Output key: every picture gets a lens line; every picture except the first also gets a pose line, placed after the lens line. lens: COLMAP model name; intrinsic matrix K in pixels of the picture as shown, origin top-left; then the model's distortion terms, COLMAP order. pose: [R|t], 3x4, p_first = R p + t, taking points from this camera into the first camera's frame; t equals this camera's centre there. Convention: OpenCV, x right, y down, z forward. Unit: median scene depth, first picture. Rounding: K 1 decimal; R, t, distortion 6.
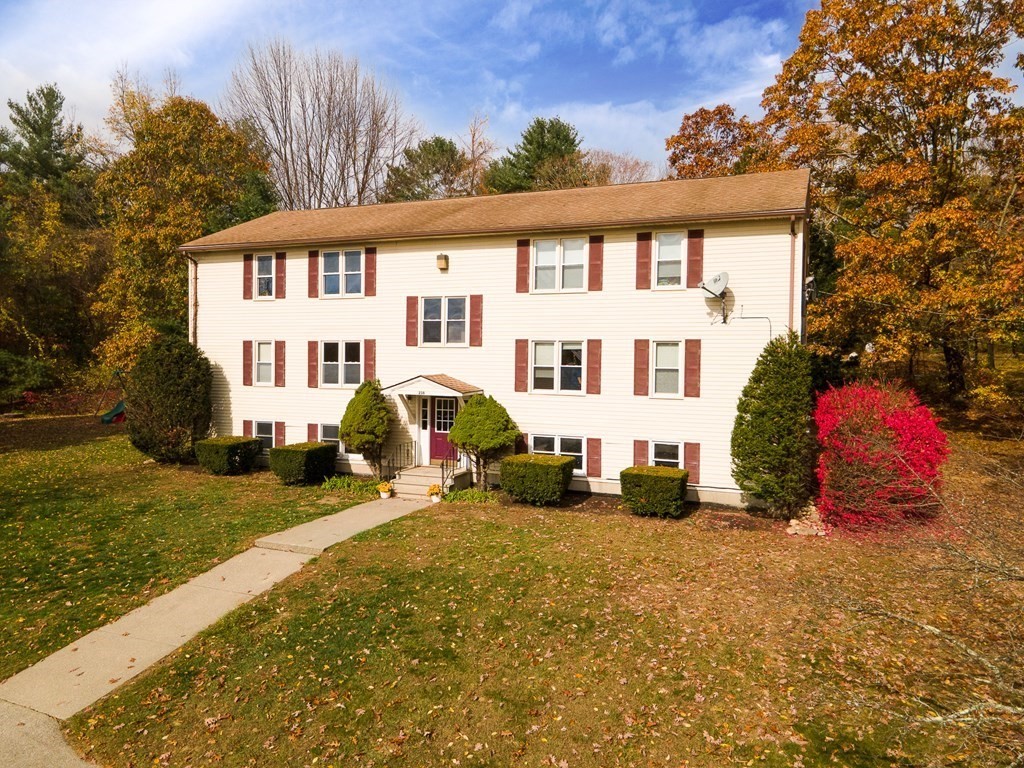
lens RADIAL K [[747.8, 0, 507.3], [0, 747.8, 382.3], [0, 0, 1]] dist [0.050185, -0.011835]
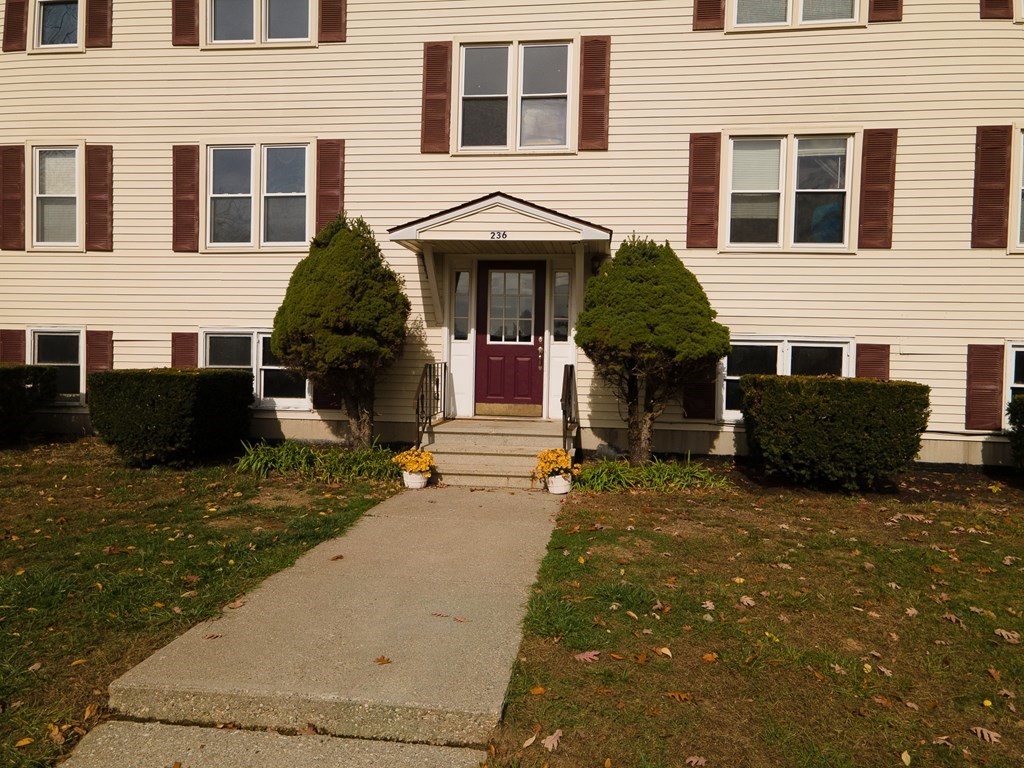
lens RADIAL K [[747.8, 0, 509.6], [0, 747.8, 379.0], [0, 0, 1]] dist [0.050185, -0.011835]
pose [[0.963985, 0.004253, 0.265924, -0.209408], [-0.002181, 0.999965, -0.008084, 0.093136], [-0.265949, 0.007213, 0.963960, 0.563818]]
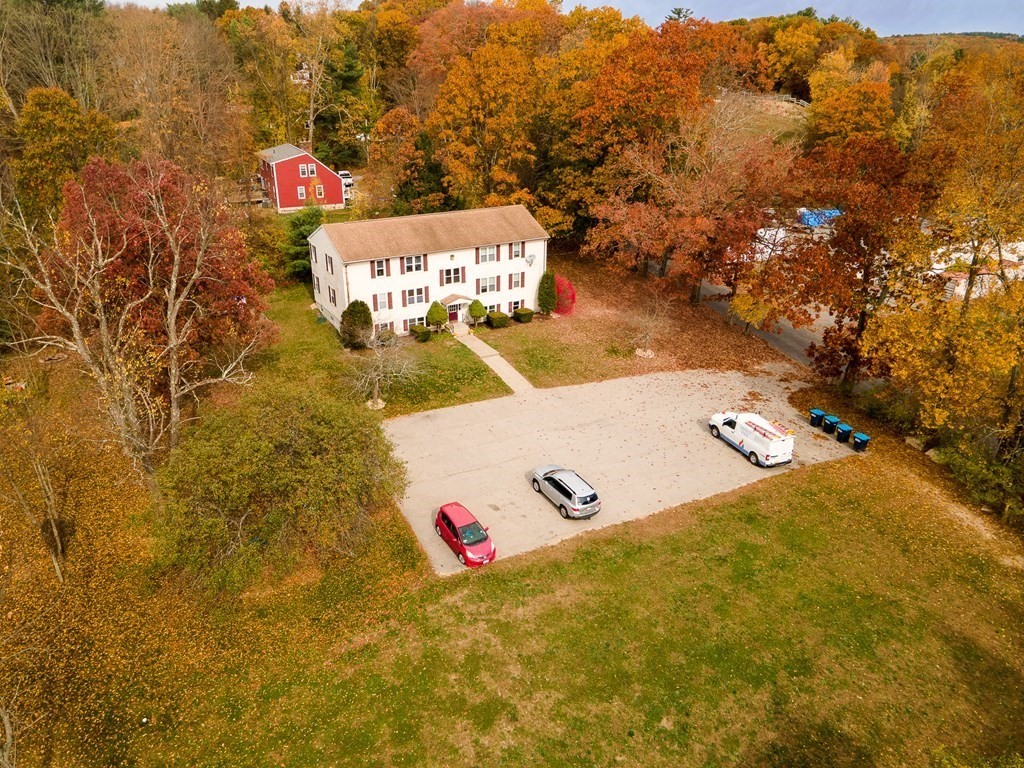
lens RADIAL K [[747.8, 0, 506.0], [0, 747.8, 374.9], [0, 0, 1]] dist [0.050185, -0.011835]
pose [[0.610237, -0.316189, 0.726385, -2.256376], [0.030053, 0.925479, 0.377606, -0.841807], [-0.791648, -0.208599, 0.574264, -0.970010]]
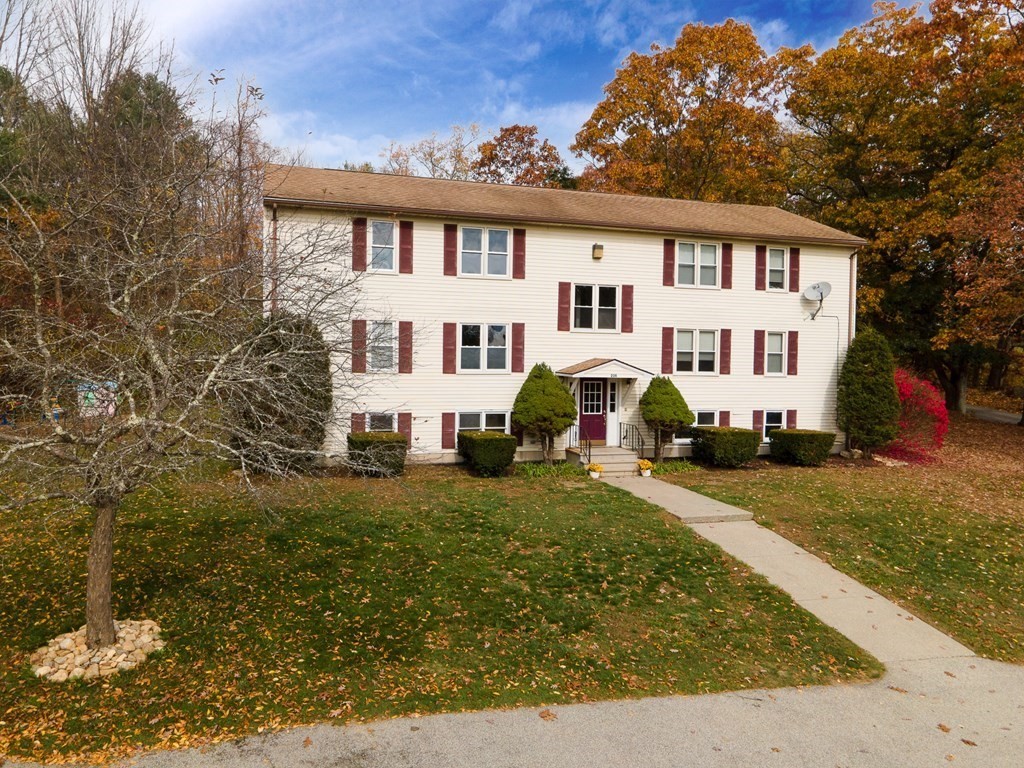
lens RADIAL K [[747.8, 0, 505.7], [0, 747.8, 380.1], [0, 0, 1]] dist [0.050185, -0.011835]
pose [[0.767316, -0.016211, 0.641064, -0.861548], [0.013794, 0.999866, 0.008775, 0.008751], [-0.641121, 0.002110, 0.767437, 0.274577]]
